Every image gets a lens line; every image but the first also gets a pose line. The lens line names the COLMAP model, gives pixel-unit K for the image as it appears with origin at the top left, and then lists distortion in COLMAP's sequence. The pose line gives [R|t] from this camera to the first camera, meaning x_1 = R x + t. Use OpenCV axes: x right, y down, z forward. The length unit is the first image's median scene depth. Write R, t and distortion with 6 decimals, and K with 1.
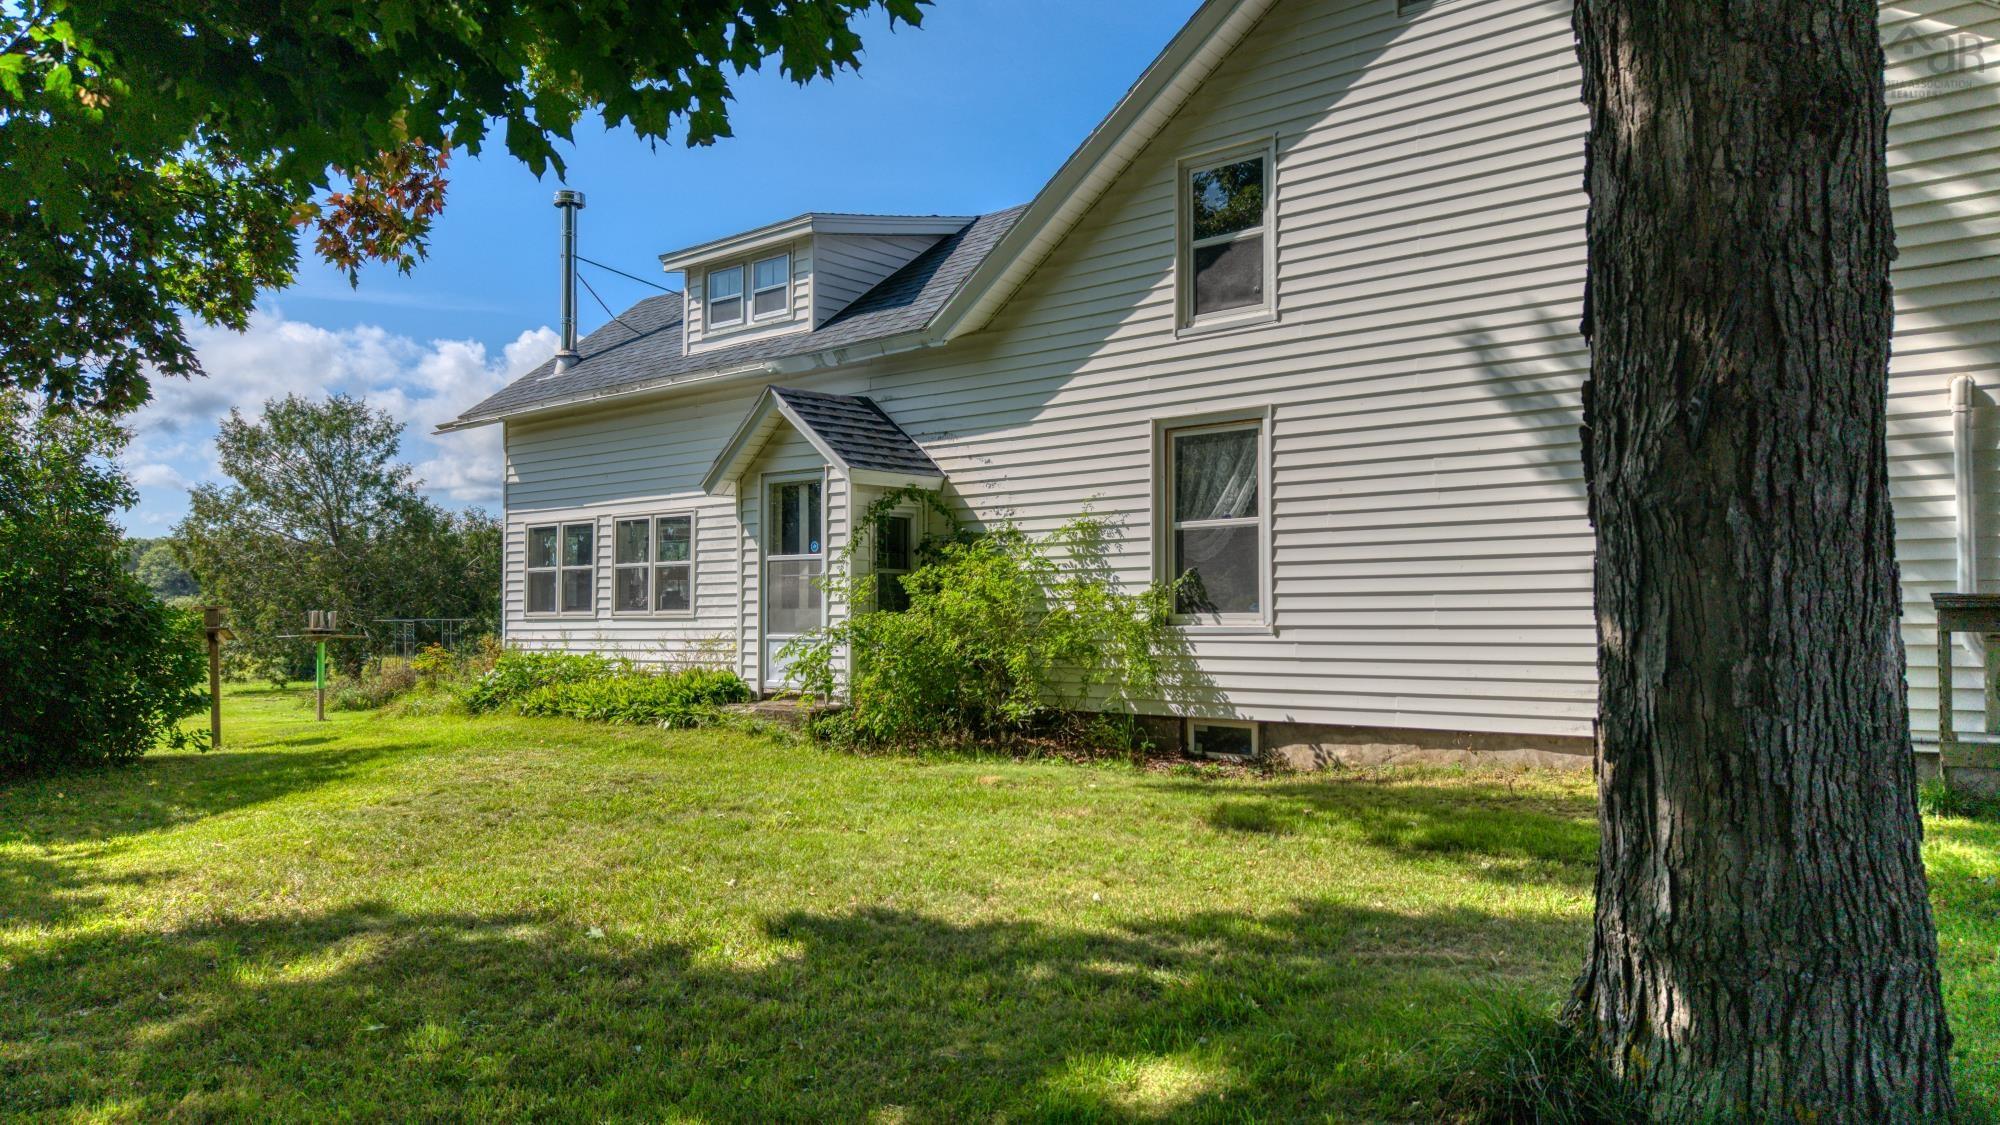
lens RADIAL K [[1293.4, 0, 1001.0], [0, 1293.4, 588.1], [0, 0, 1]] dist [0.099350, -0.074970]
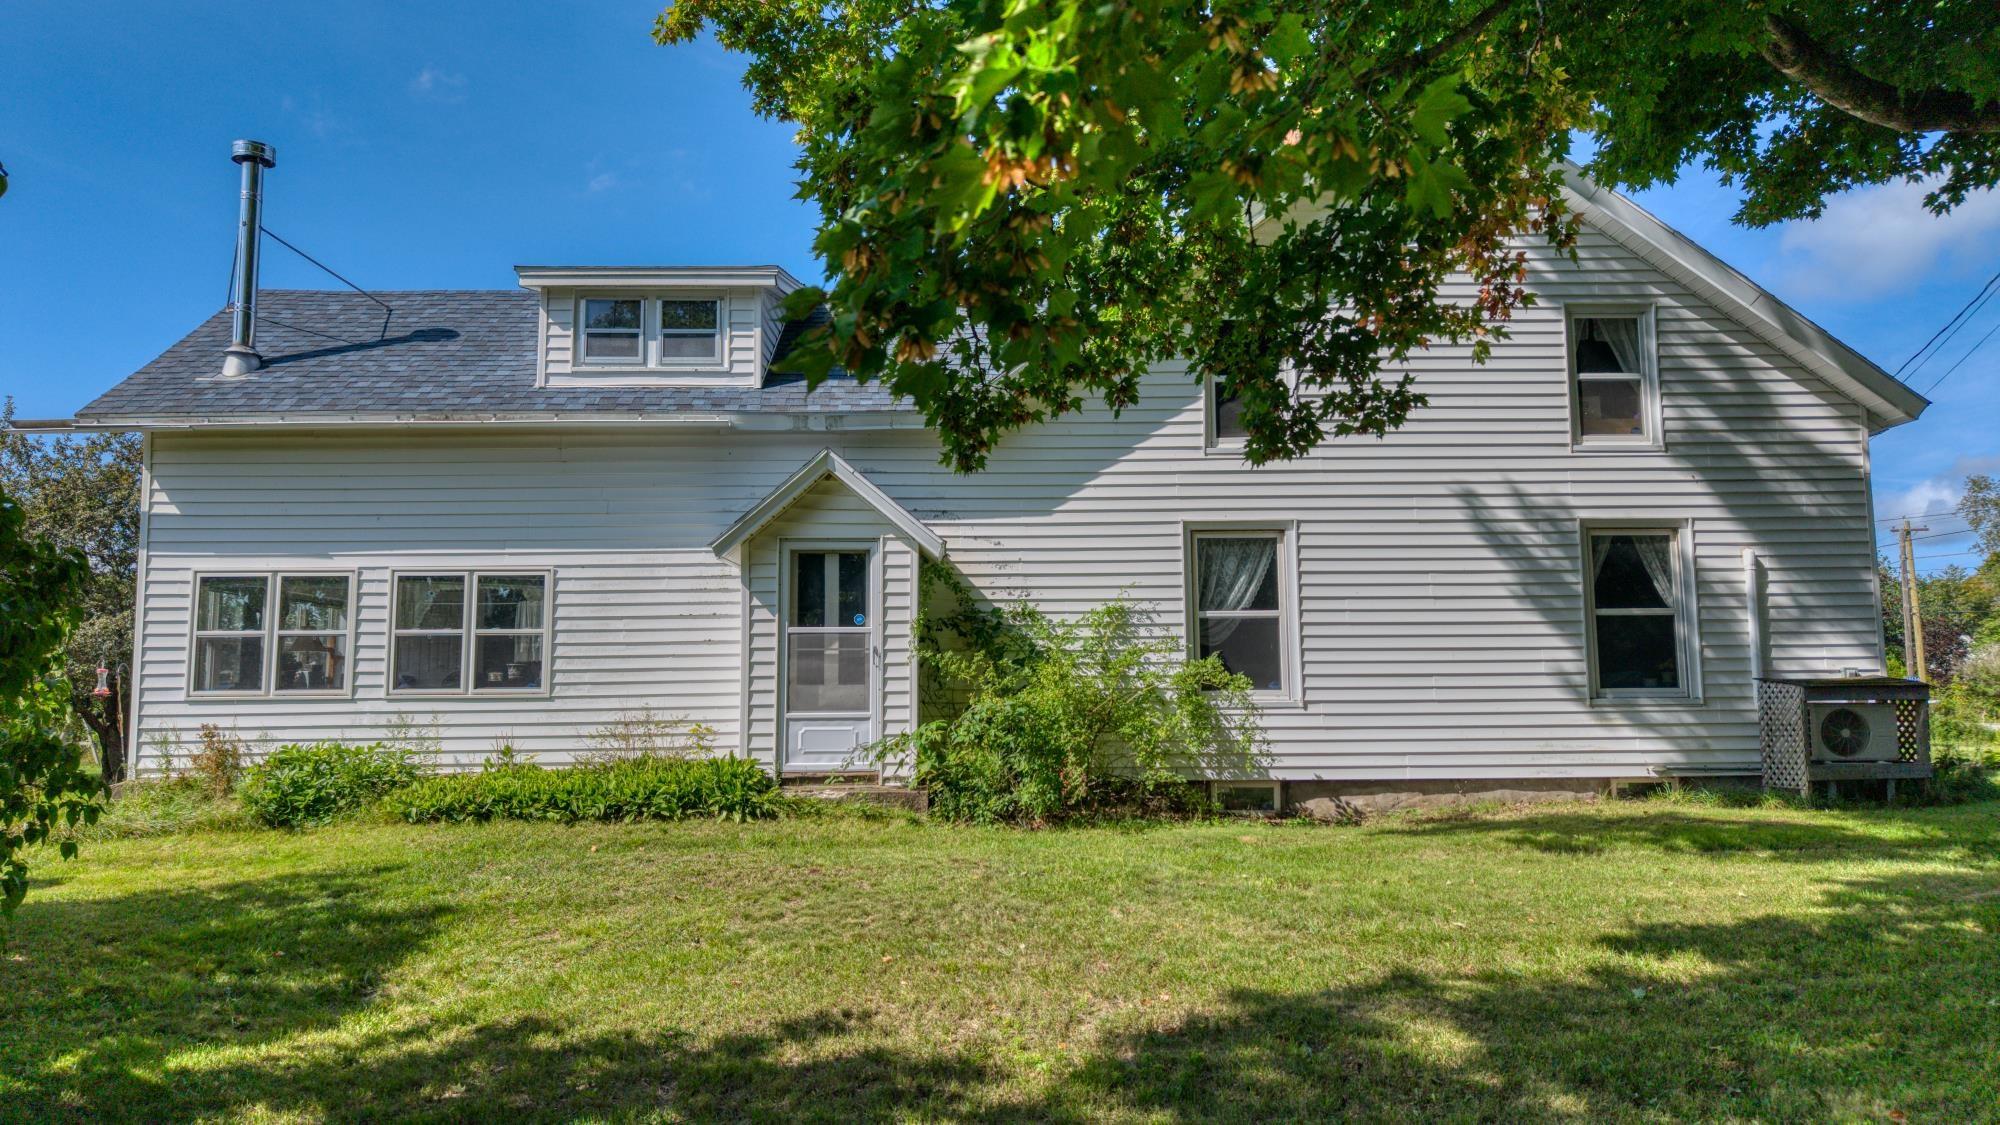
lens RADIAL K [[1318.7, 0, 995.4], [0, 1318.7, 574.2], [0, 0, 1]] dist [0.071482, -0.081160]
pose [[0.772080, 0.059331, 0.632750, -0.747348], [-0.010528, 0.996690, -0.080611, 0.013110], [-0.635438, 0.055577, 0.770149, 0.206658]]
